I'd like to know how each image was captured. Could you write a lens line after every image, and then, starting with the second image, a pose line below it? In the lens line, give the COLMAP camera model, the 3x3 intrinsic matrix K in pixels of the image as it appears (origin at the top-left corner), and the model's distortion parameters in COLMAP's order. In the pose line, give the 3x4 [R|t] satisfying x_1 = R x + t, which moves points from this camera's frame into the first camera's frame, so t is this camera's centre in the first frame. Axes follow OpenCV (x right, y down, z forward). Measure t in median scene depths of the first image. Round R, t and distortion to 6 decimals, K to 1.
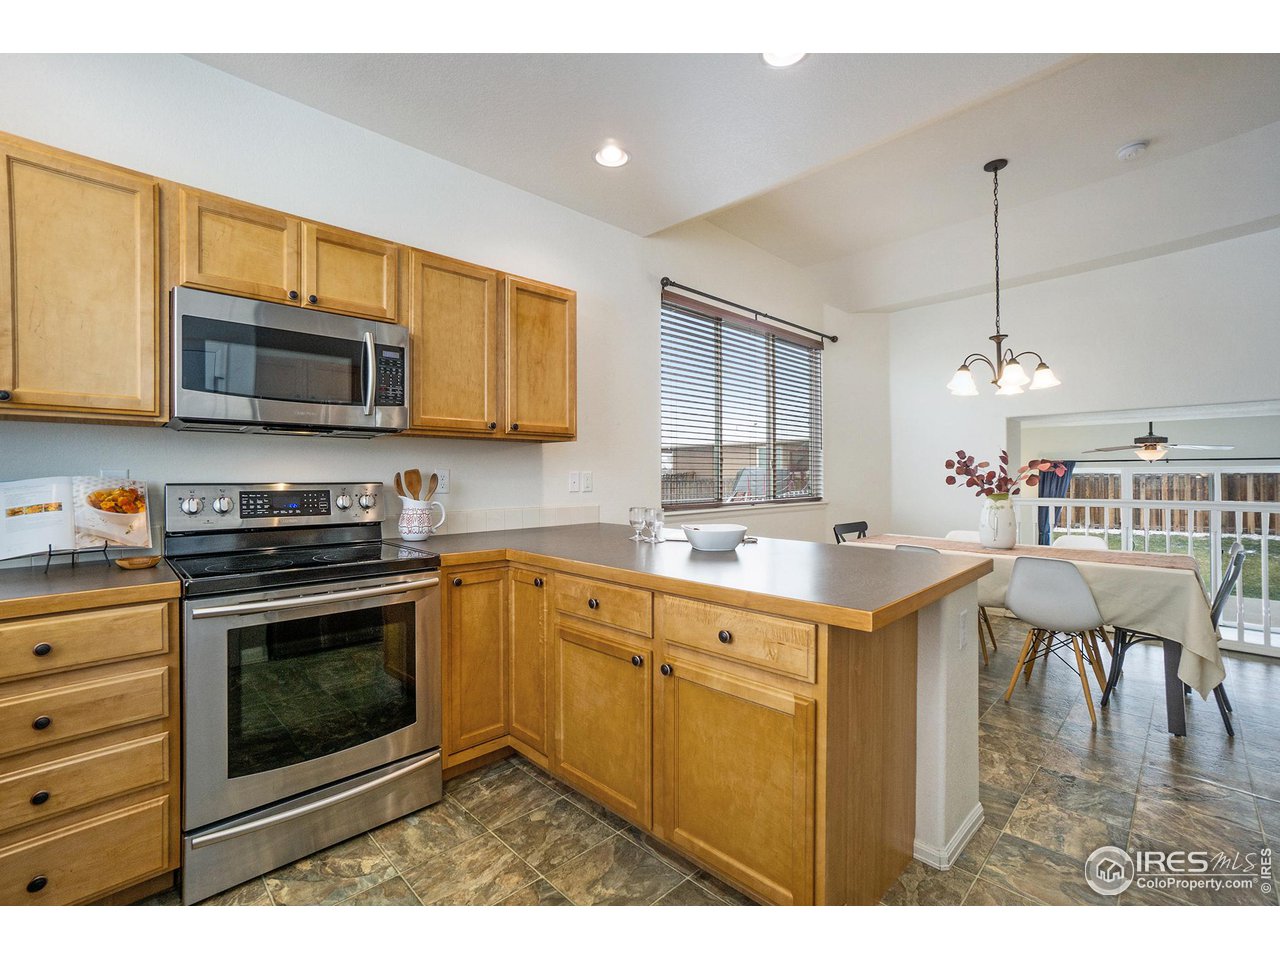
lens RADIAL K [[568.8, 0, 631.6], [0, 568.8, 477.3], [0, 0, 1]] dist [-0.020470, 0.000955]
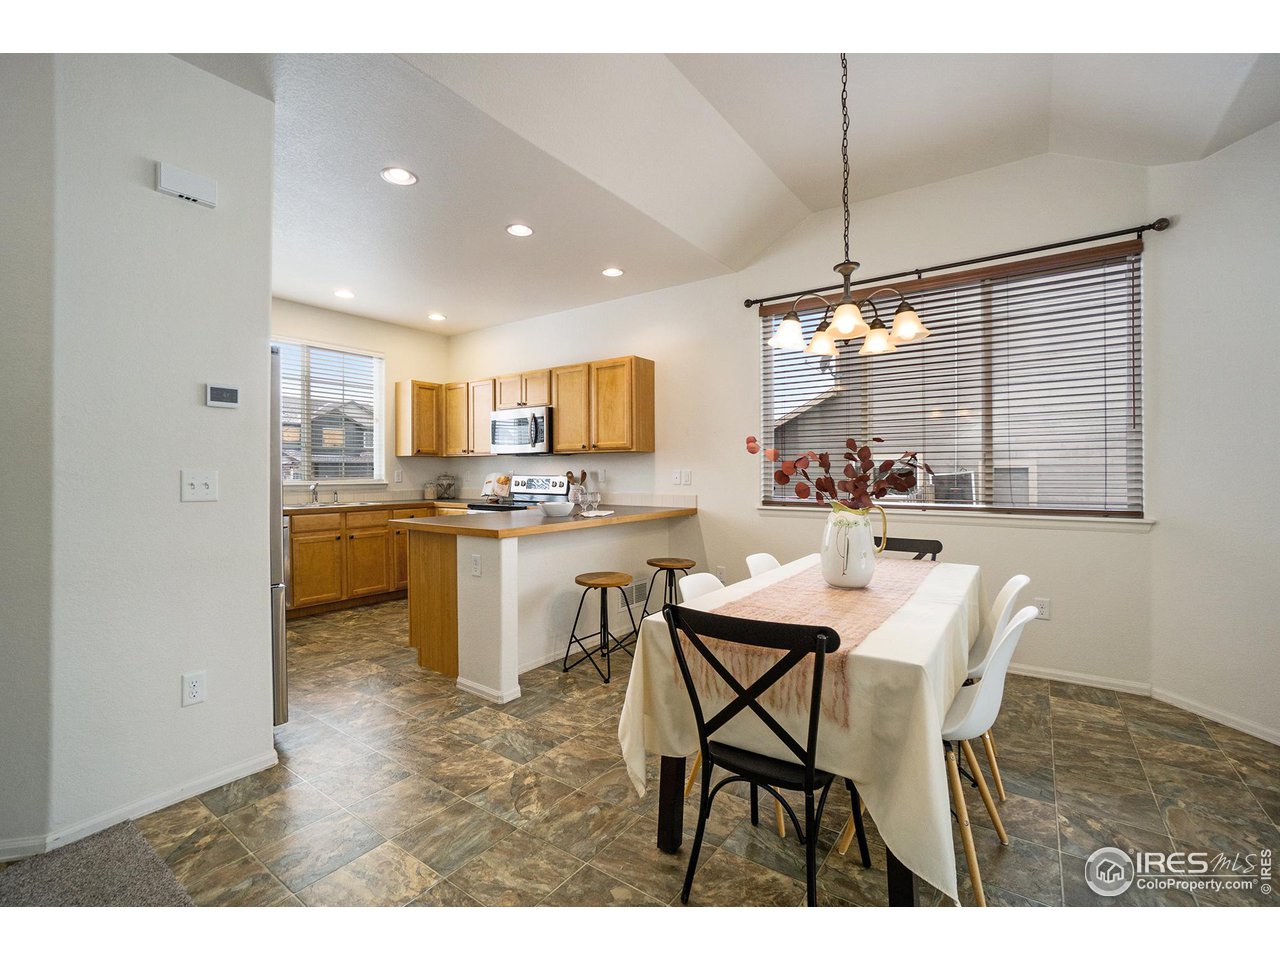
lens RADIAL K [[568.8, 0, 639.8], [0, 568.8, 478.3], [0, 0, 1]] dist [-0.020470, 0.000955]
pose [[0.185674, 0.012338, -0.982534, 1.567643], [-0.000620, 0.999922, 0.012439, -0.010013], [0.982611, -0.001700, 0.185667, 0.780935]]
